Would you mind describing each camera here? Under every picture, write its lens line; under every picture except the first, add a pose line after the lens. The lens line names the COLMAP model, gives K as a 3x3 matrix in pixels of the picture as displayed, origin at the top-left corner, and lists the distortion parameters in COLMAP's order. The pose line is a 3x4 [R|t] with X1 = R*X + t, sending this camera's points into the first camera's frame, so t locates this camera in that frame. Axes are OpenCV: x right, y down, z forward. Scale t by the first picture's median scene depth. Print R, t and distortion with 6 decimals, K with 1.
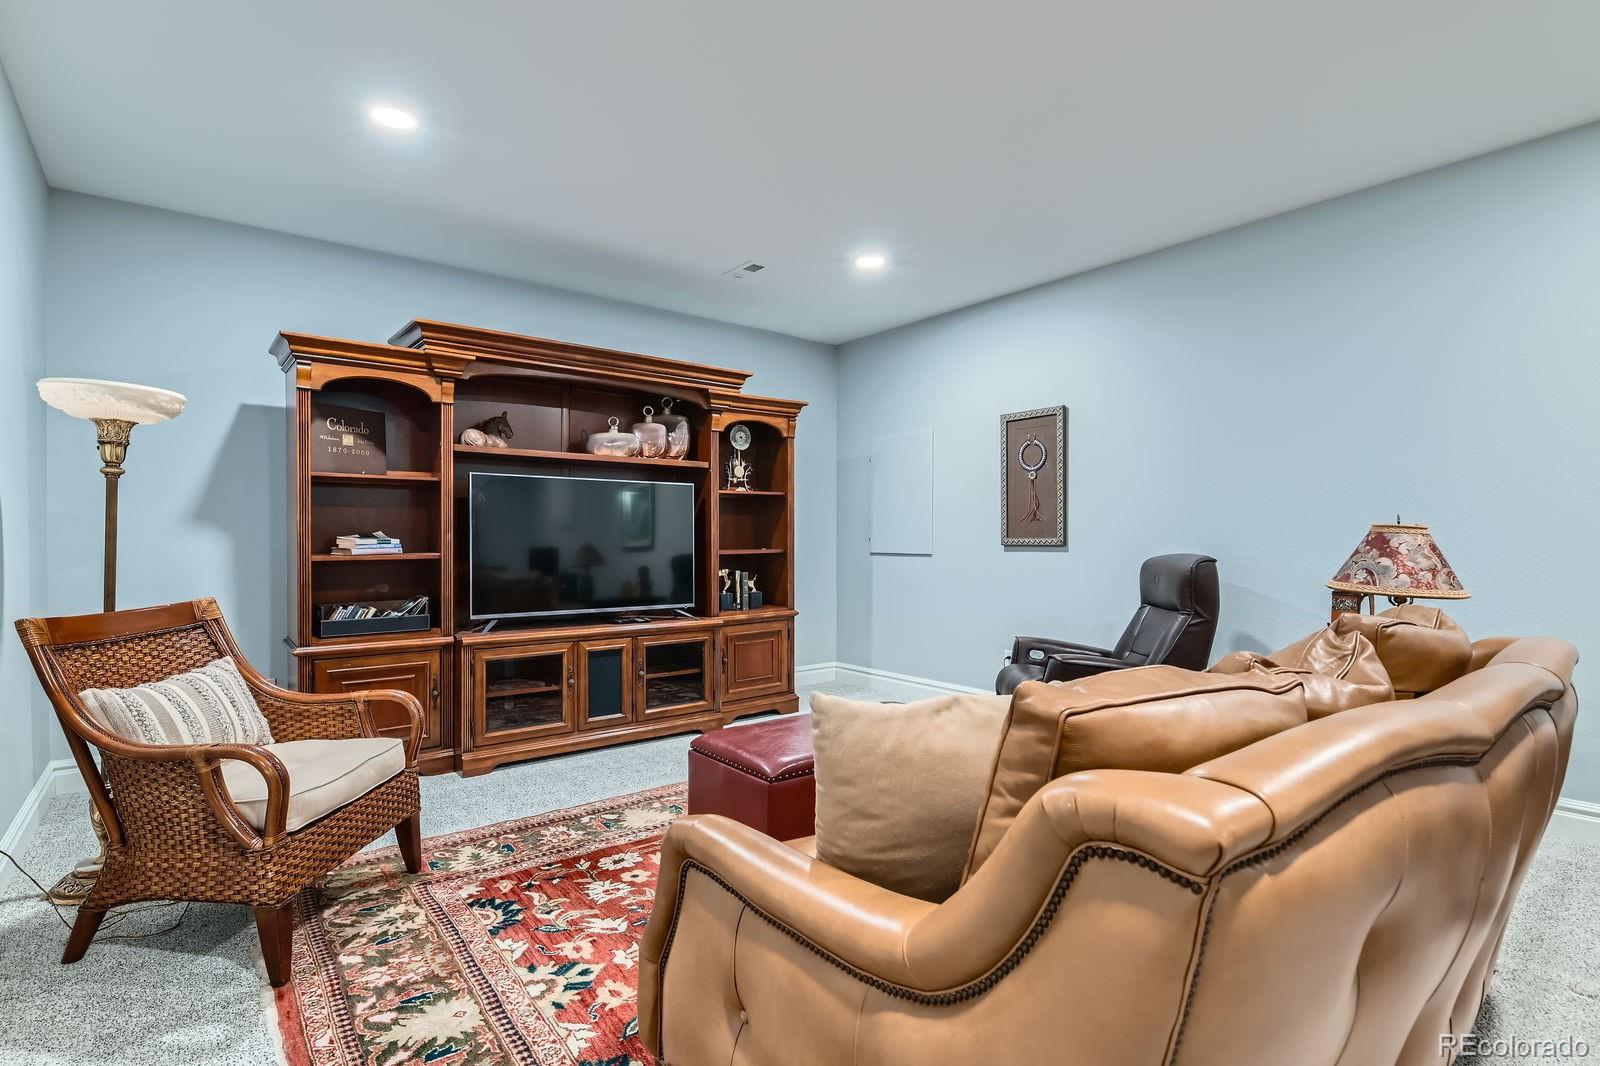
lens RADIAL K [[777.7, 0, 800.0], [0, 777.7, 533.0], [0, 0, 1]] dist [-0.000026, -0.000041]
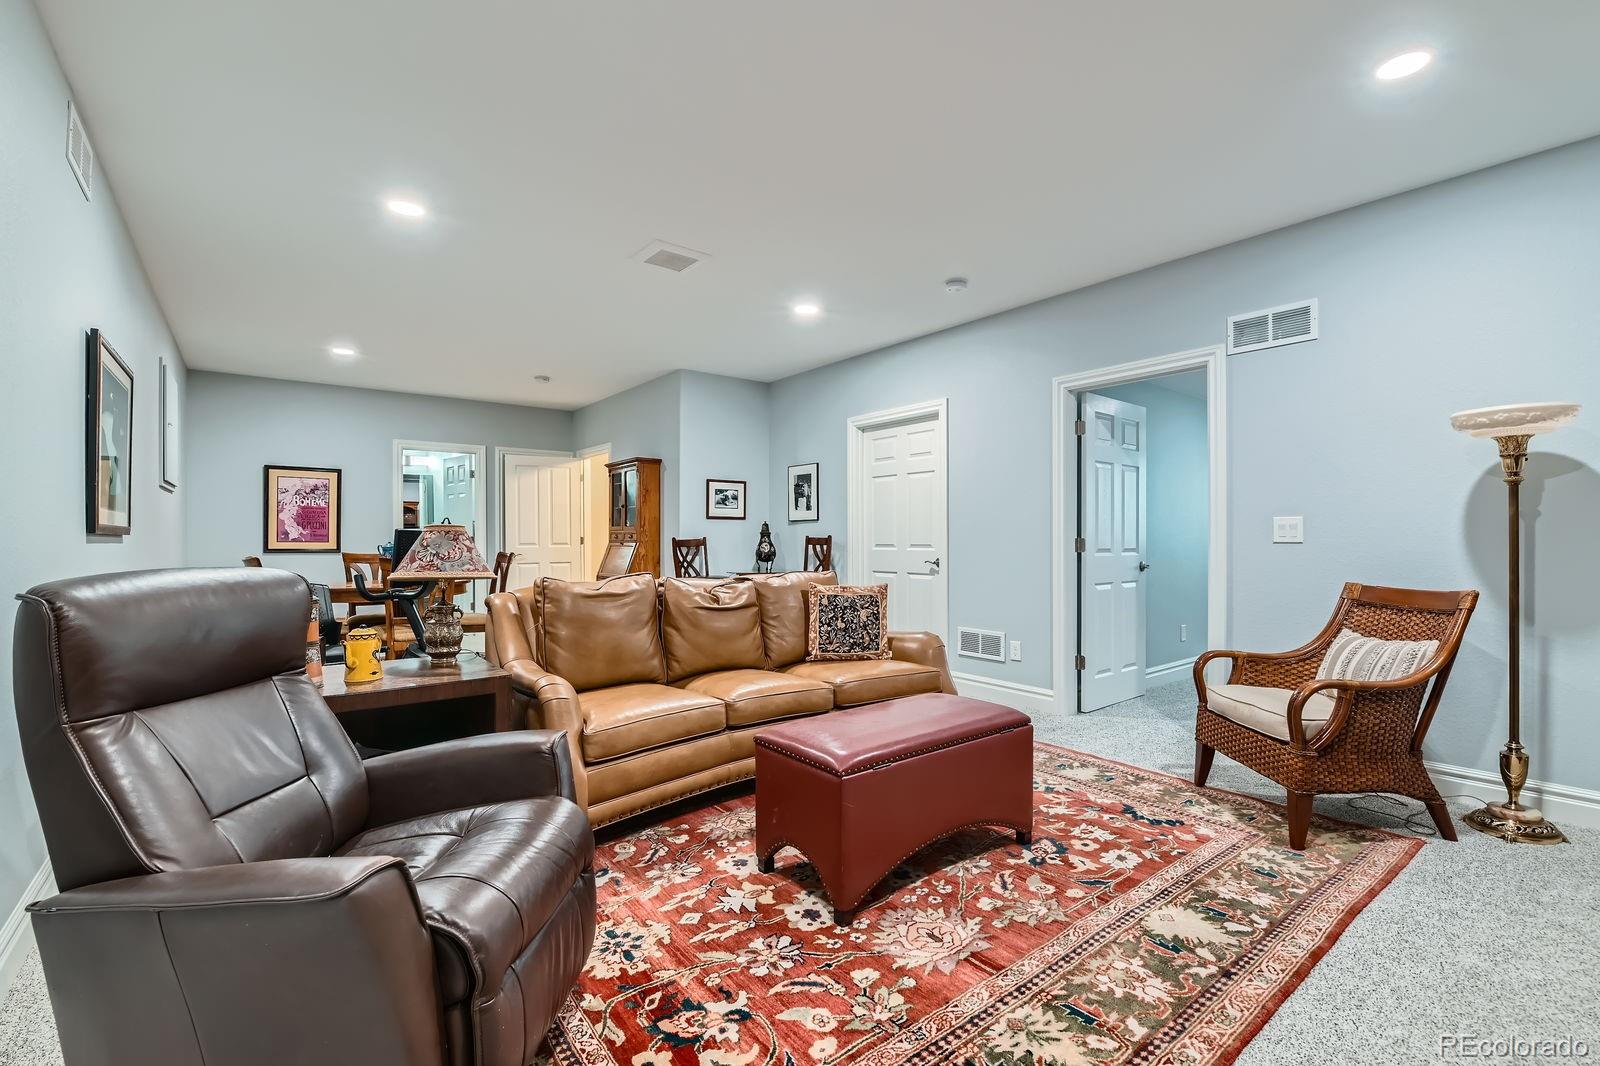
lens RADIAL K [[700.0, 0, 803.2], [0, 700.0, 540.9], [0, 0, 1]] dist [-0.002323, -0.010797]
pose [[-0.999994, -0.002950, 0.001579, 0.177050], [-0.002952, 0.999995, -0.001389, 0.016460], [-0.001575, -0.001393, -0.999998, 1.913543]]
